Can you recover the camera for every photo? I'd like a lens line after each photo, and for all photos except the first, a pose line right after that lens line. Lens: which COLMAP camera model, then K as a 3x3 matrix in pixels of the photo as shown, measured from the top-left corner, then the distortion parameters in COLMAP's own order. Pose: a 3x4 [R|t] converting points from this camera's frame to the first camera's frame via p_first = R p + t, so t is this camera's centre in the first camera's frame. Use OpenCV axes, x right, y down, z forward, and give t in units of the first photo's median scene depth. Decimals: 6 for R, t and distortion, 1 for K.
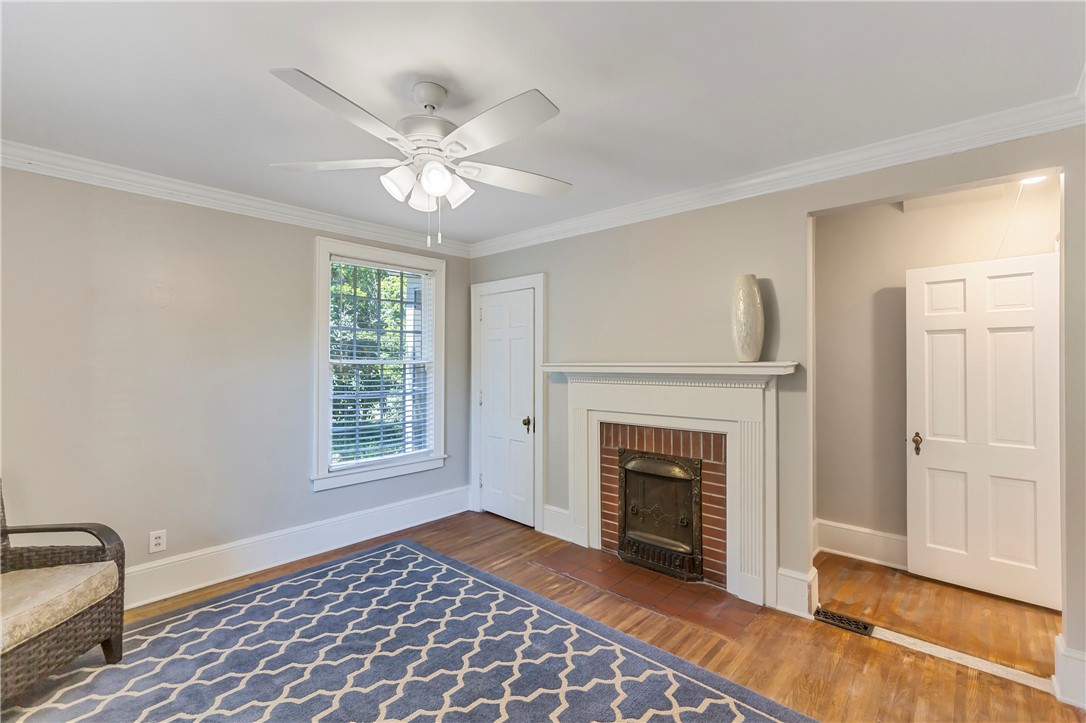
lens RADIAL K [[478.4, 0, 543.0], [0, 478.4, 361.5], [0, 0, 1]] dist [0.001128, 0.000272]
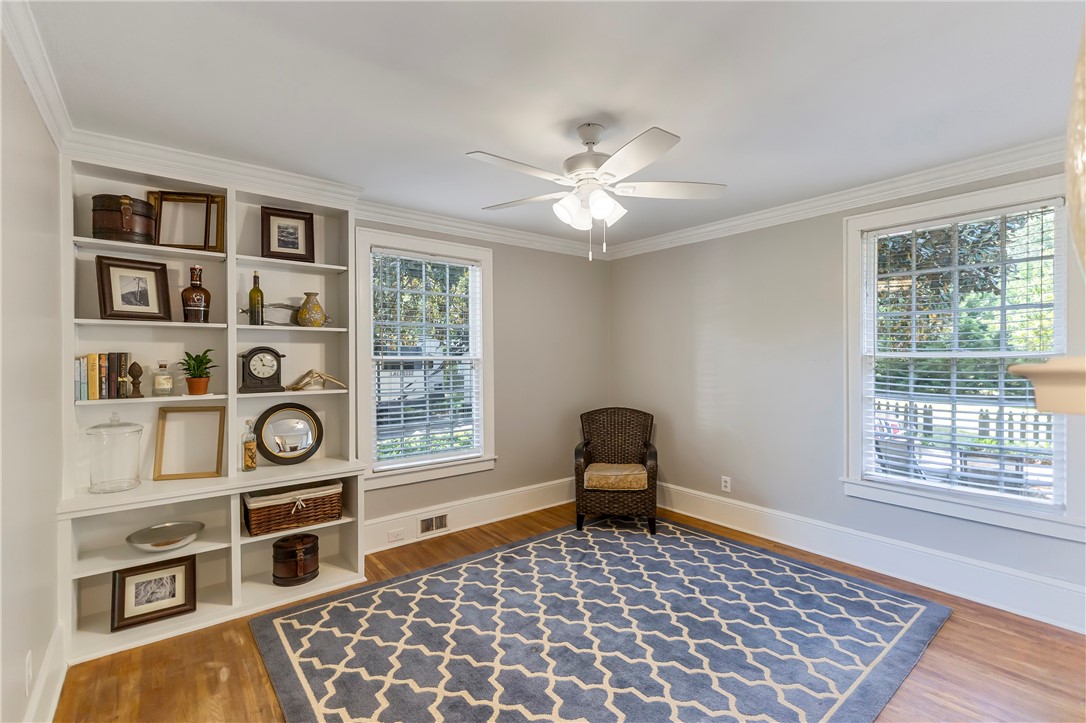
lens RADIAL K [[478.4, 0, 543.0], [0, 478.4, 361.5], [0, 0, 1]] dist [0.001128, 0.000272]
pose [[-0.158945, 0.021053, -0.987063, 0.658424], [0.016575, 0.999689, 0.018653, -0.017687], [0.987148, -0.013396, -0.159245, 0.708655]]
